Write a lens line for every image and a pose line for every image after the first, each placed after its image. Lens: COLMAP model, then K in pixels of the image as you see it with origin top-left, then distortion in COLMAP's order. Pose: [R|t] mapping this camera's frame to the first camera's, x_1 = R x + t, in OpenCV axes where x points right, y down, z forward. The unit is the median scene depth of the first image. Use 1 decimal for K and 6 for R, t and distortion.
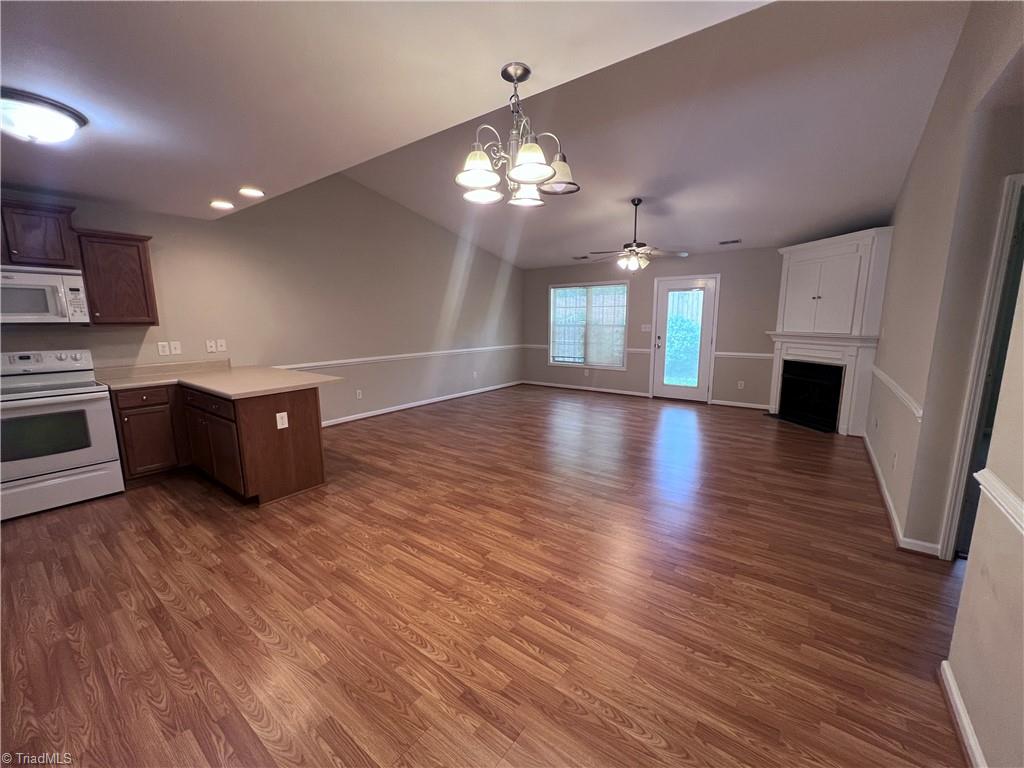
lens RADIAL K [[408.7, 0, 514.7], [0, 408.7, 383.2], [0, 0, 1]] dist [-0.000468, 0.000050]
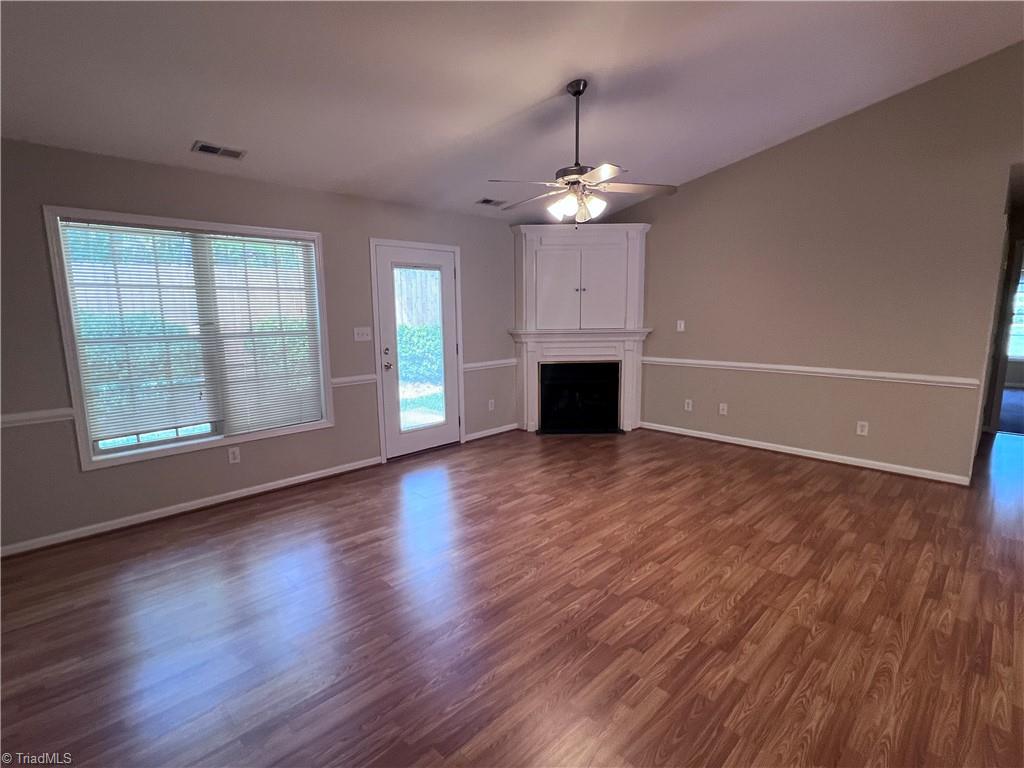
lens RADIAL K [[493.2, 0, 512.0], [0, 493.2, 384.0], [0, 0, 1]] dist [0.000414, 0.000221]
pose [[0.152487, -0.145207, 0.977580, -0.407782], [0.164460, 0.979084, 0.119778, -0.182063], [-0.974526, 0.142509, 0.173178, 1.116123]]
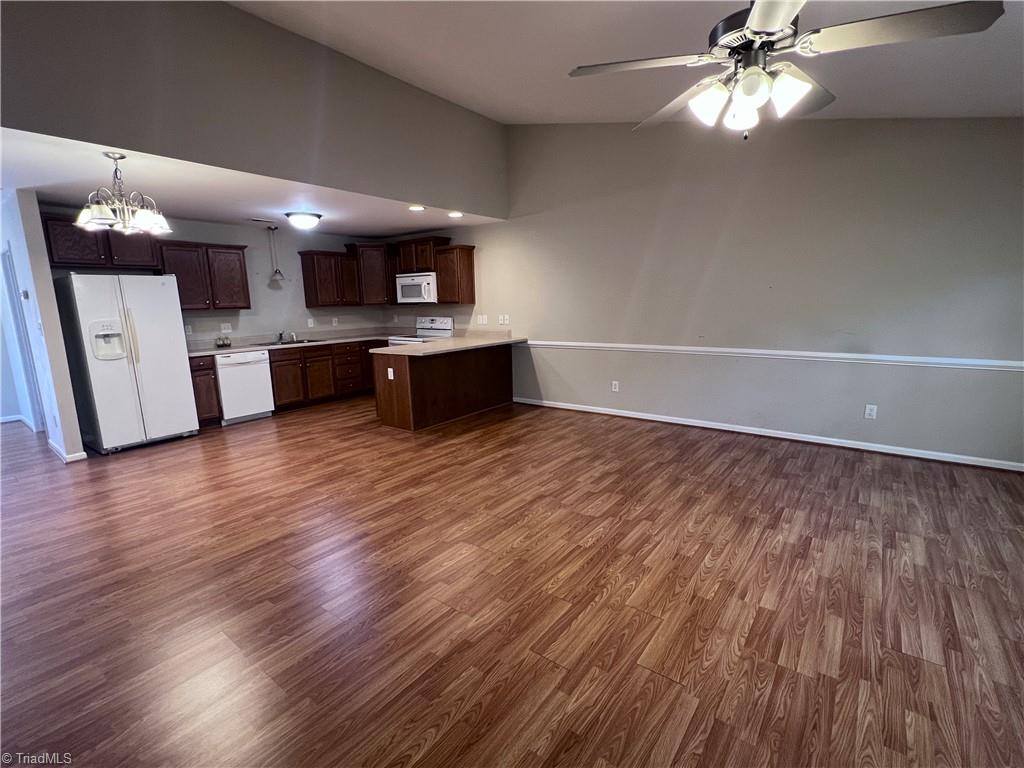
lens RADIAL K [[475.8, 0, 512.0], [0, 475.8, 384.0], [0, 0, 1]] dist [-0.003558, 0.001196]
pose [[-0.010076, 0.181705, -0.983301, 0.720425], [-0.133554, 0.974297, 0.181409, -0.157000], [0.990990, 0.133152, 0.014450, 0.958177]]
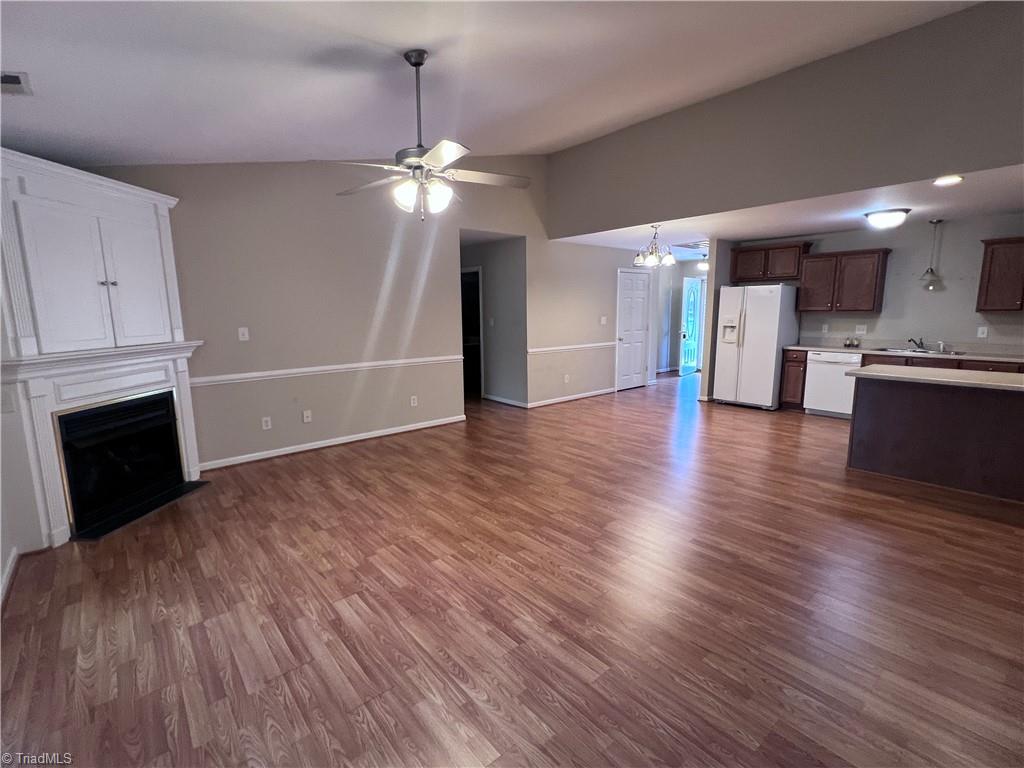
lens RADIAL K [[475.8, 0, 512.0], [0, 475.8, 384.0], [0, 0, 1]] dist [-0.003558, 0.001196]
pose [[-0.974172, -0.021307, 0.224798, 0.078199], [0.049490, 0.951186, 0.304623, -0.279337], [-0.220316, 0.307880, -0.925565, 1.702833]]
